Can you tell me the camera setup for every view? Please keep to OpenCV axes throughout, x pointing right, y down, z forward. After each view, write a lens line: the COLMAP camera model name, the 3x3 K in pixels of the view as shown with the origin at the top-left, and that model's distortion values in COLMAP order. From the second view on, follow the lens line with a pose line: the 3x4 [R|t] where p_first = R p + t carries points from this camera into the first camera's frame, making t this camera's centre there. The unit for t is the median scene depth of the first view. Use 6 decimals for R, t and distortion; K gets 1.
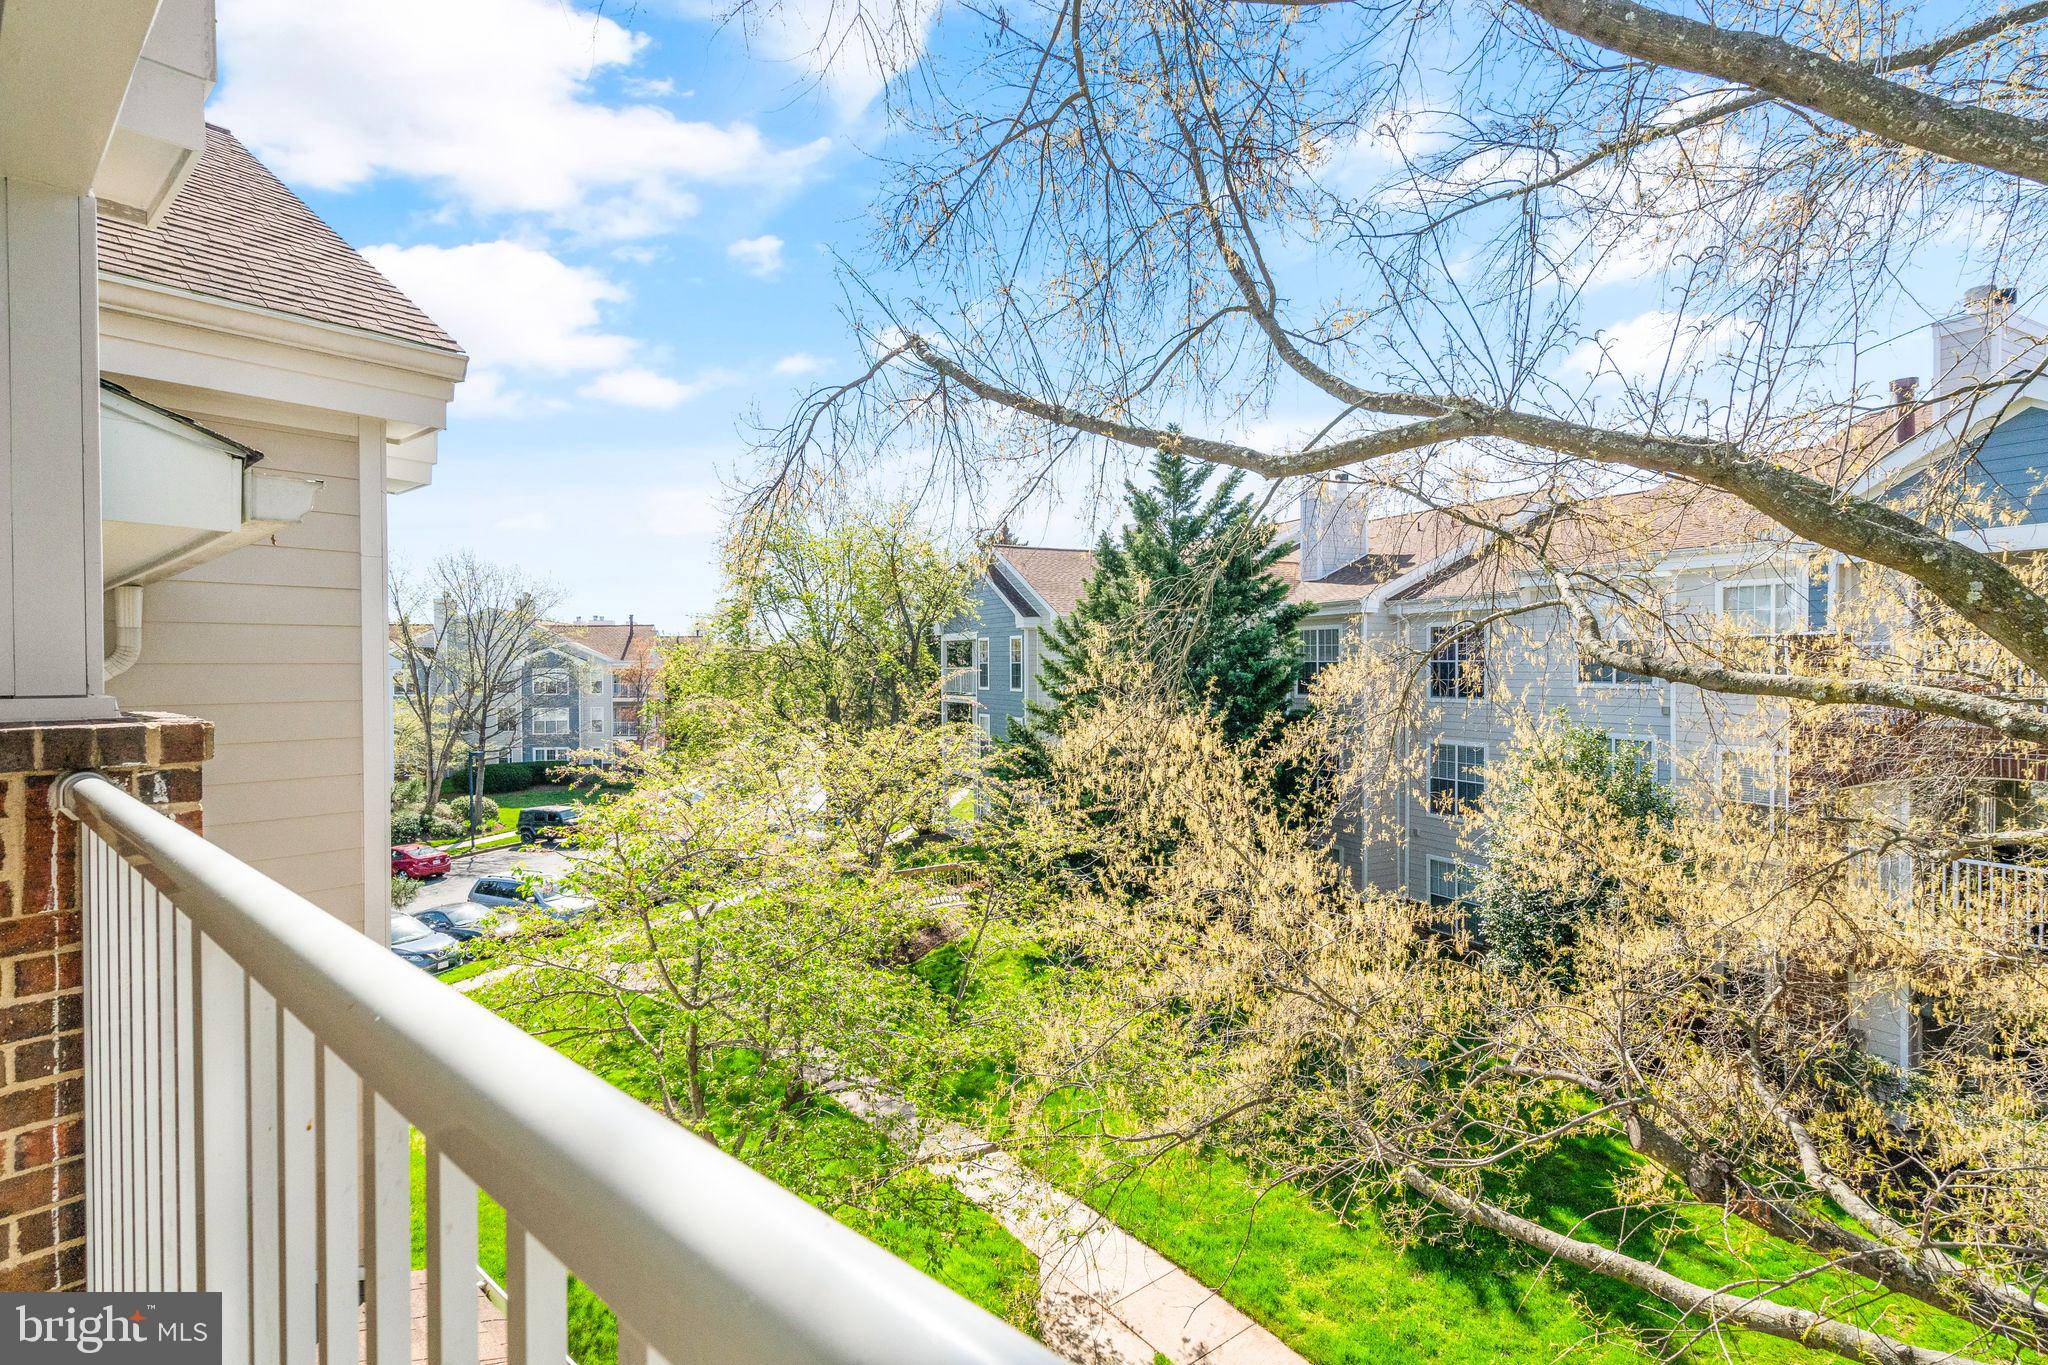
lens RADIAL K [[921.9, 0, 1008.4], [0, 921.9, 673.0], [0, 0, 1]] dist [-0.000271, 0.000122]
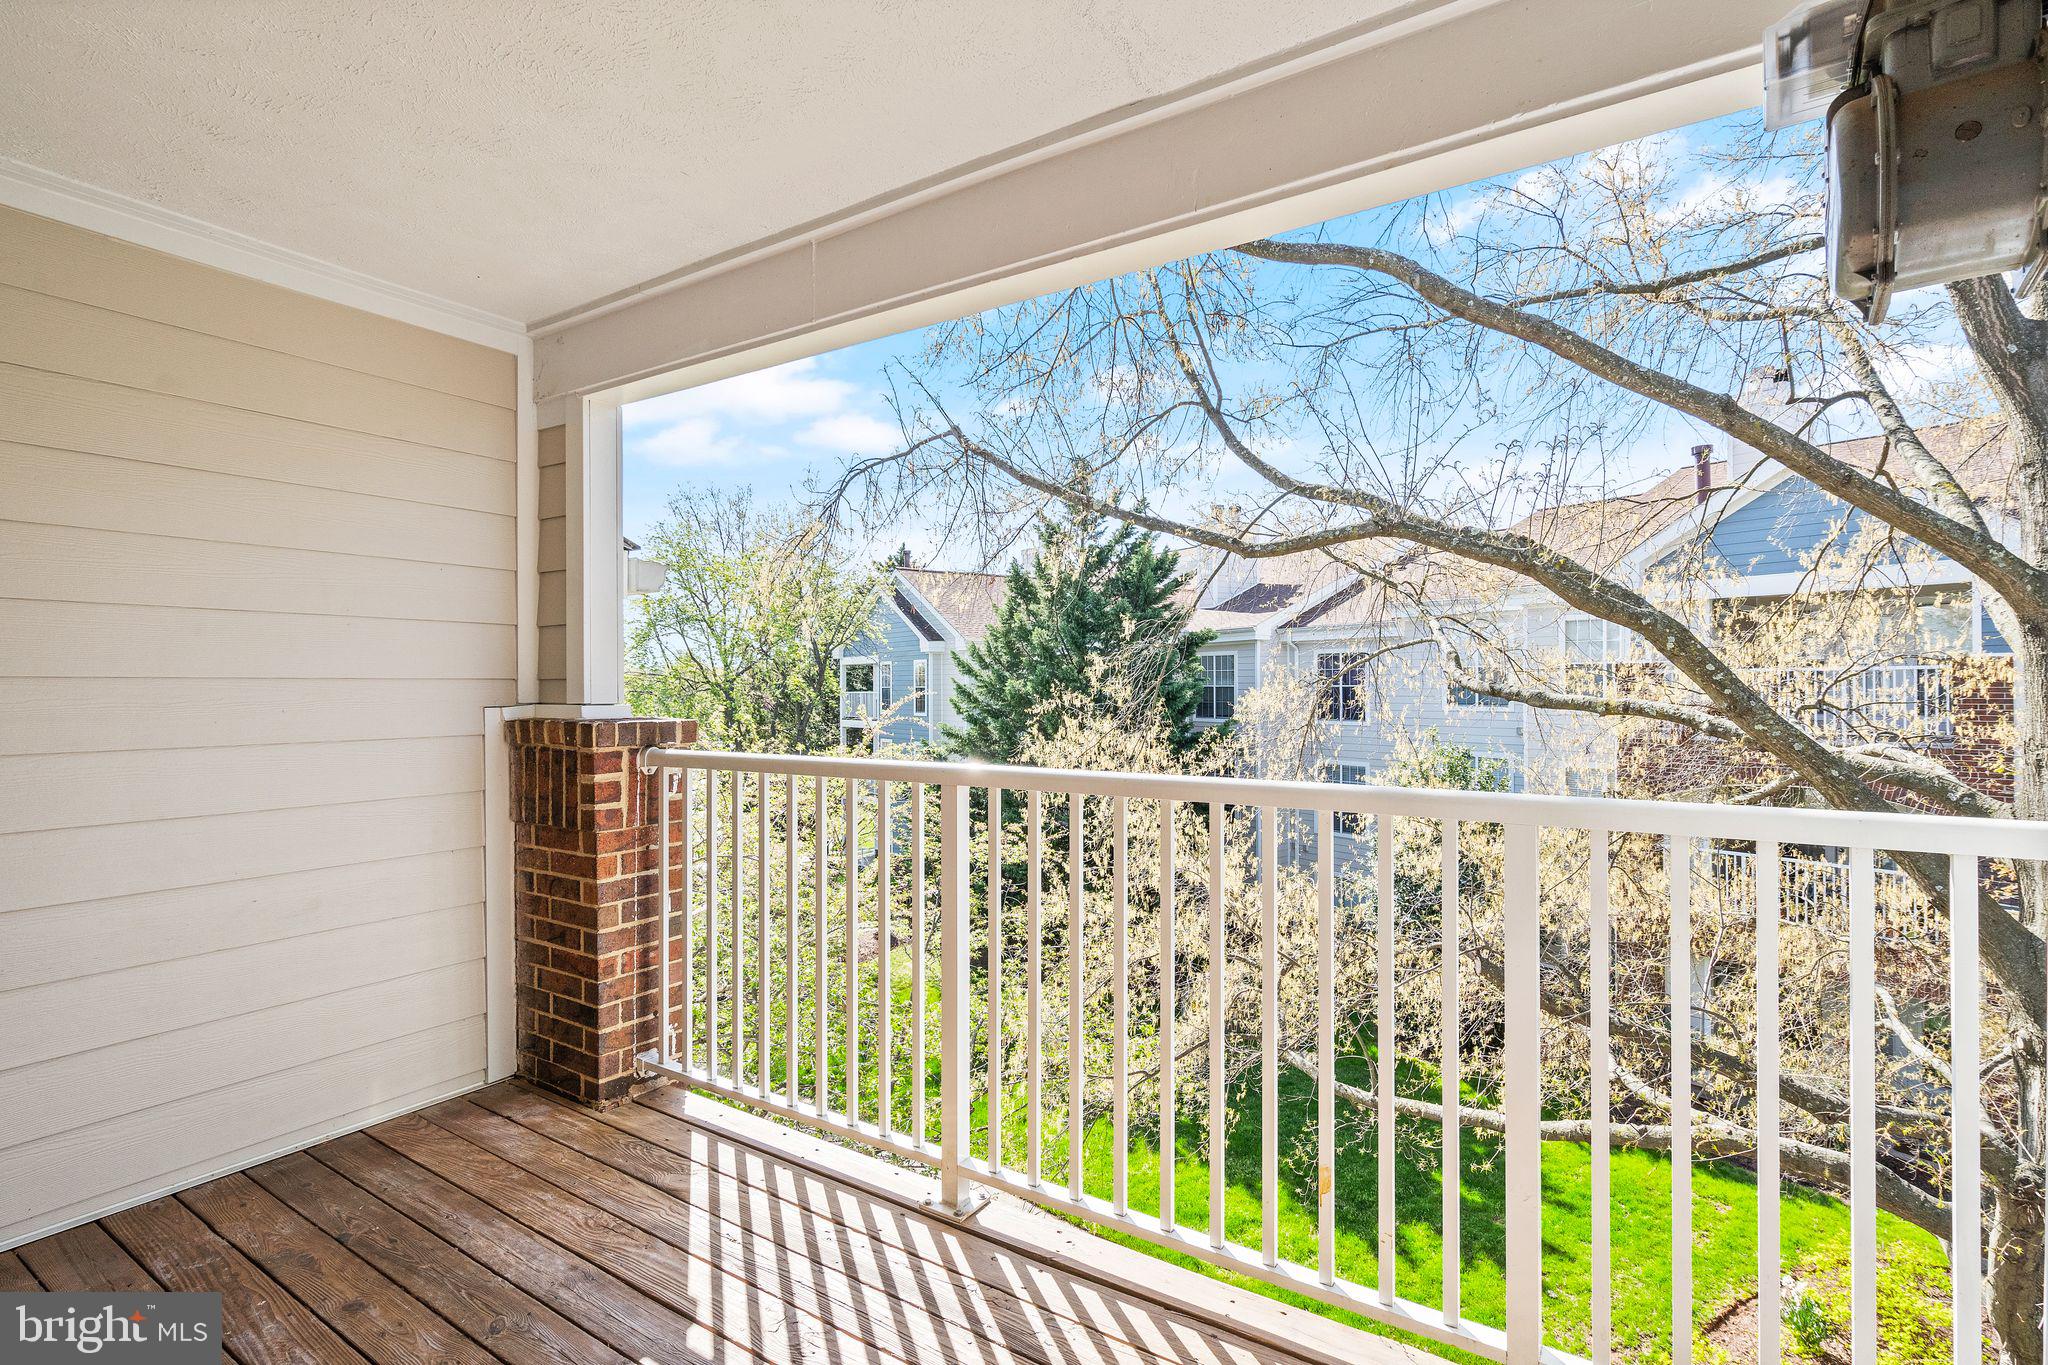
lens RADIAL K [[977.3, 0, 1024.0], [0, 977.3, 682.5], [0, 0, 1]] dist [-0.012558, 0.014945]
pose [[0.989404, 0.001809, 0.145177, -0.071596], [0.000521, 0.999872, -0.016009, 0.001956], [-0.145187, 0.015915, 0.989276, -0.115849]]
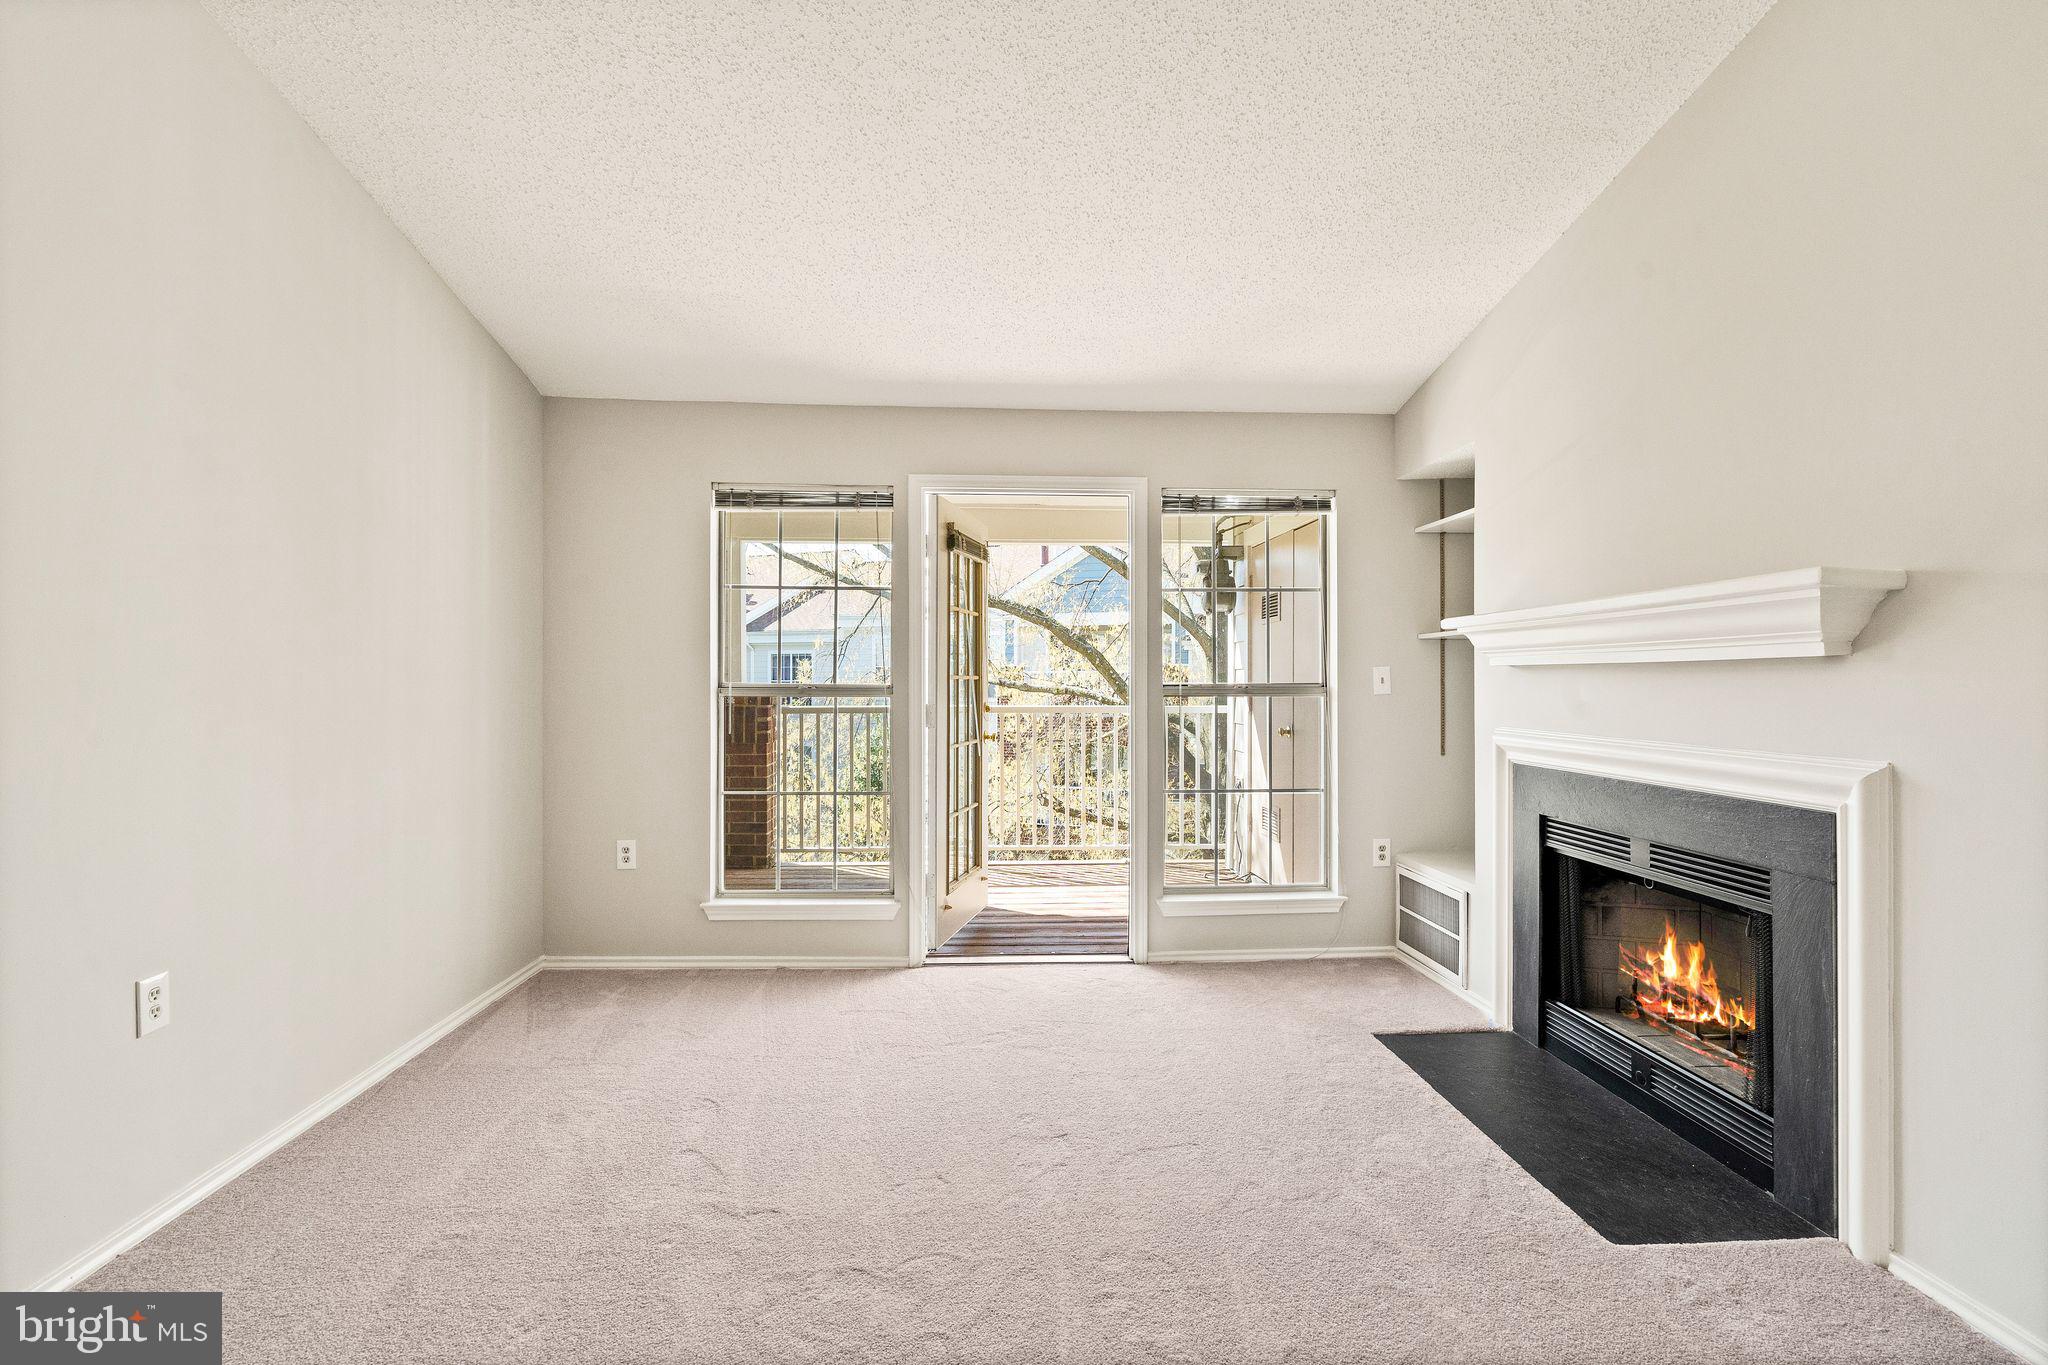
lens RADIAL K [[956.1, 0, 1041.8], [0, 956.1, 680.8], [0, 0, 1]] dist [0.000886, 0.000494]
pose [[0.691875, 0.003554, 0.722009, -0.383569], [0.006327, 0.999920, -0.010985, 0.007423], [-0.721990, 0.012168, 0.691797, -0.308355]]
